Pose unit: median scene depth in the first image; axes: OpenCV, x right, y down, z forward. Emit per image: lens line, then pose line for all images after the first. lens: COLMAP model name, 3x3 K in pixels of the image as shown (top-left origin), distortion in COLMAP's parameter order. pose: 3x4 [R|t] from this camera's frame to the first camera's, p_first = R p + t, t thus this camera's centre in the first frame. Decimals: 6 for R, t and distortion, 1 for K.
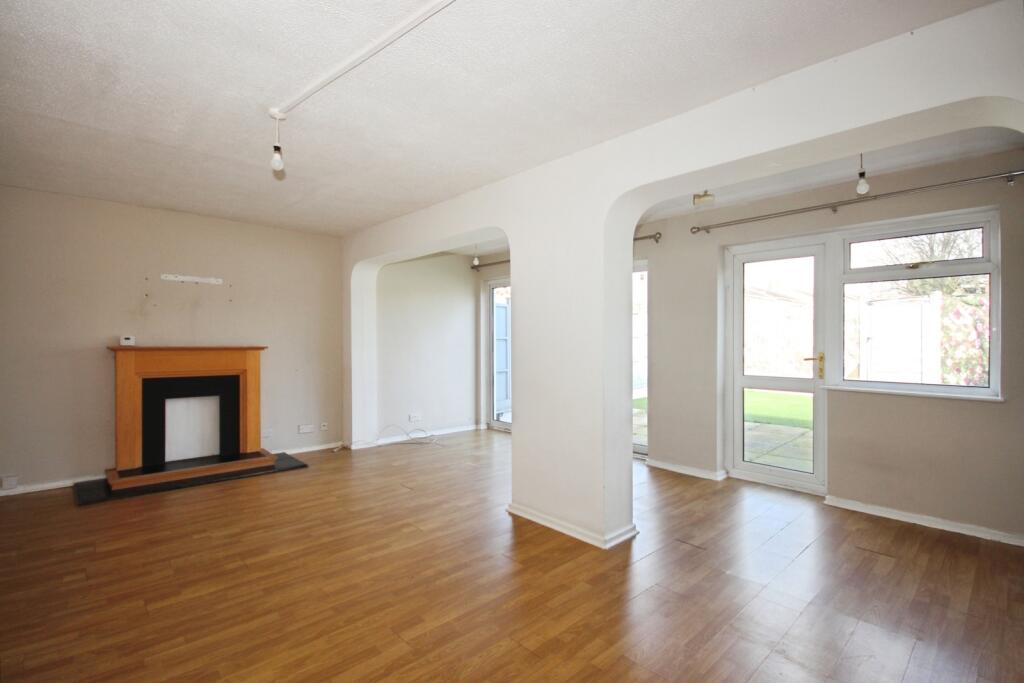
lens RADIAL K [[473.2, 0, 519.1], [0, 473.2, 342.6], [0, 0, 1]] dist [0.012094, -0.012582]
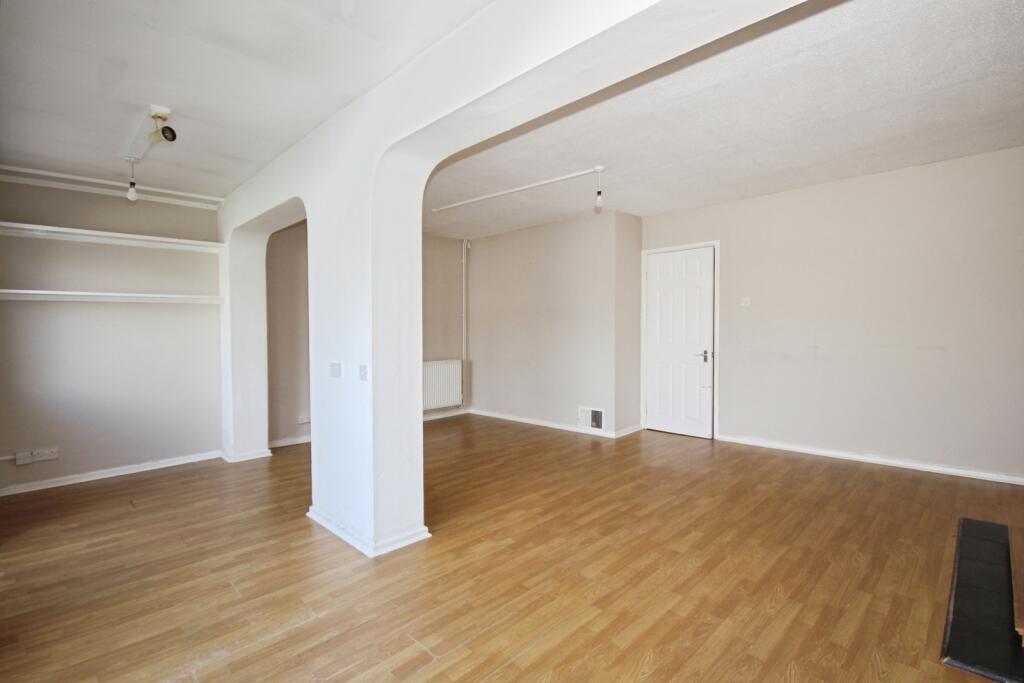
lens RADIAL K [[473.2, 0, 519.1], [0, 473.2, 342.6], [0, 0, 1]] dist [0.012094, -0.012582]
pose [[-0.999648, 0.010465, -0.024379, -0.186316], [0.009711, 0.999477, 0.030859, 0.009572], [0.024689, 0.030611, -0.999226, 2.095959]]
